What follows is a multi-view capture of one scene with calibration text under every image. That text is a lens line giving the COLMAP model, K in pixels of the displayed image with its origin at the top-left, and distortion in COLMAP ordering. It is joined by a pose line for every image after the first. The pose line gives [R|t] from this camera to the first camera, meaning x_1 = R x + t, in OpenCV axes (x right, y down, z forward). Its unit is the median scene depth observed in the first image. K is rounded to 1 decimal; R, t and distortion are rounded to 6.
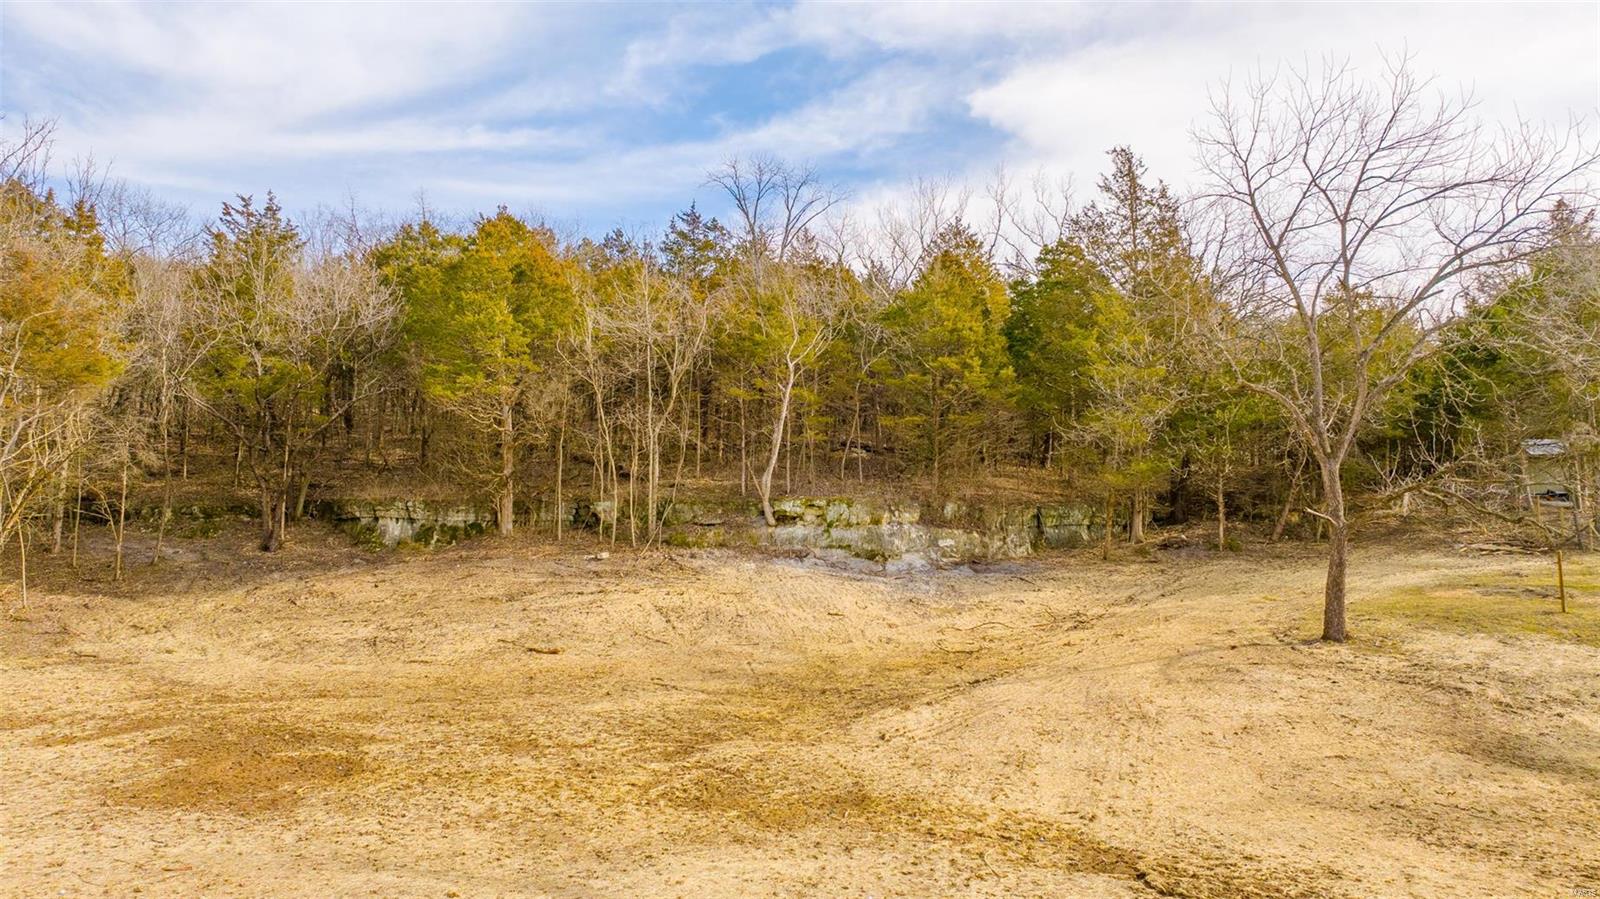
lens RADIAL K [[1159.2, 0, 799.7], [0, 1159.2, 448.8], [0, 0, 1]] dist [0.031339, 0.006481]
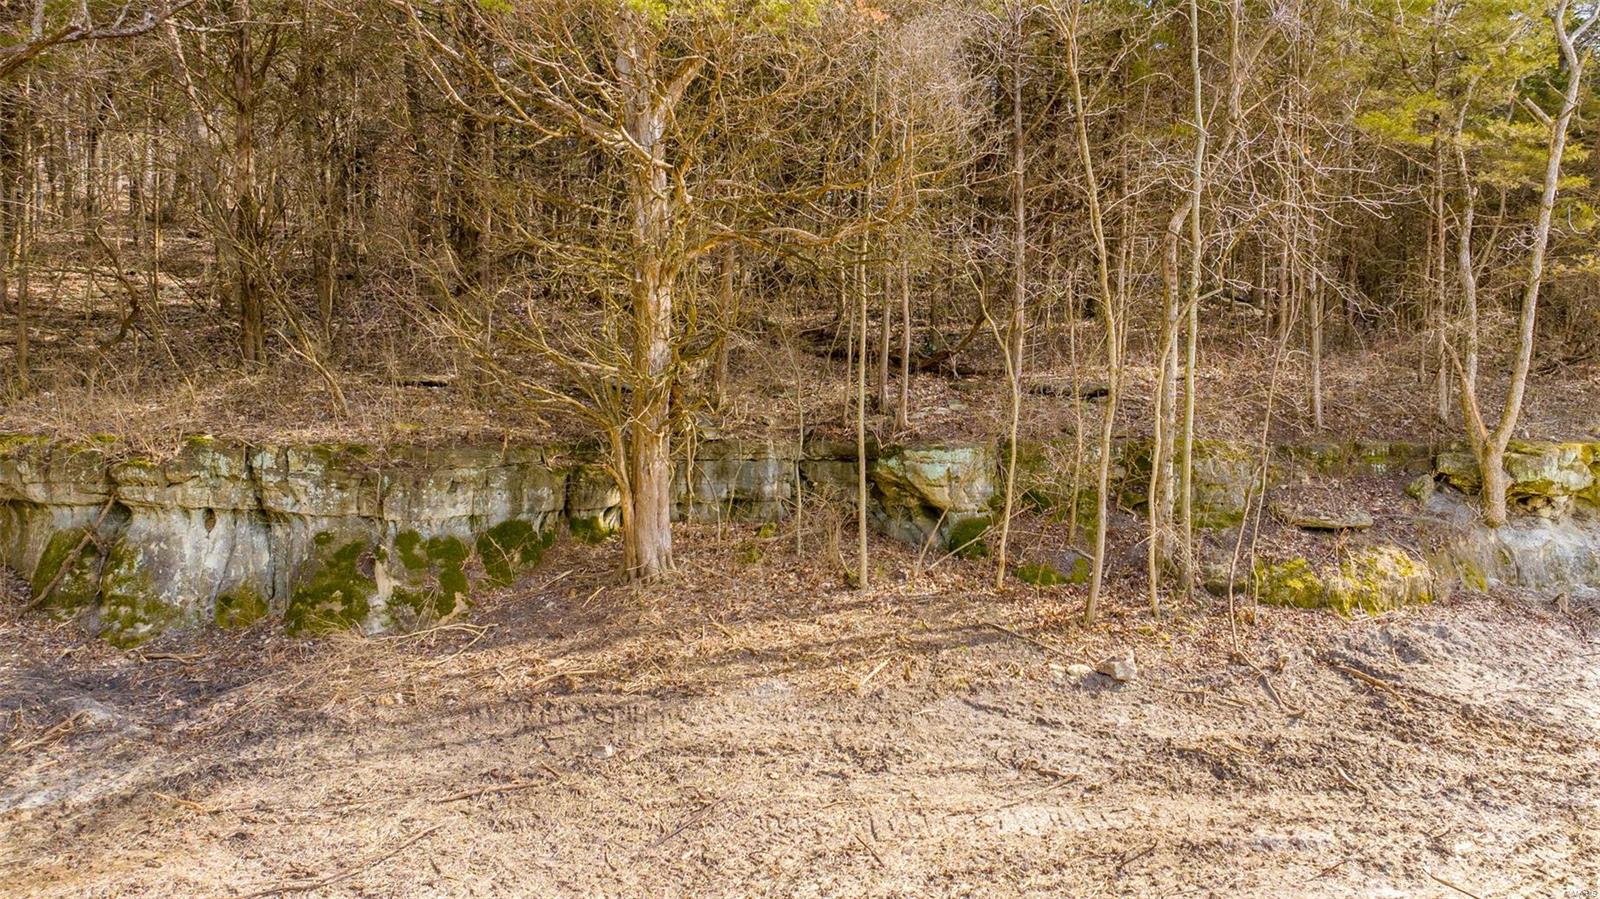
lens RADIAL K [[1159.2, 0, 798.9], [0, 1159.2, 449.7], [0, 0, 1]] dist [0.031339, 0.006481]
pose [[0.954546, -0.018095, 0.297515, -0.322304], [-0.023779, 0.990351, 0.136525, 0.003656], [-0.297115, -0.137394, 0.944905, 0.760359]]
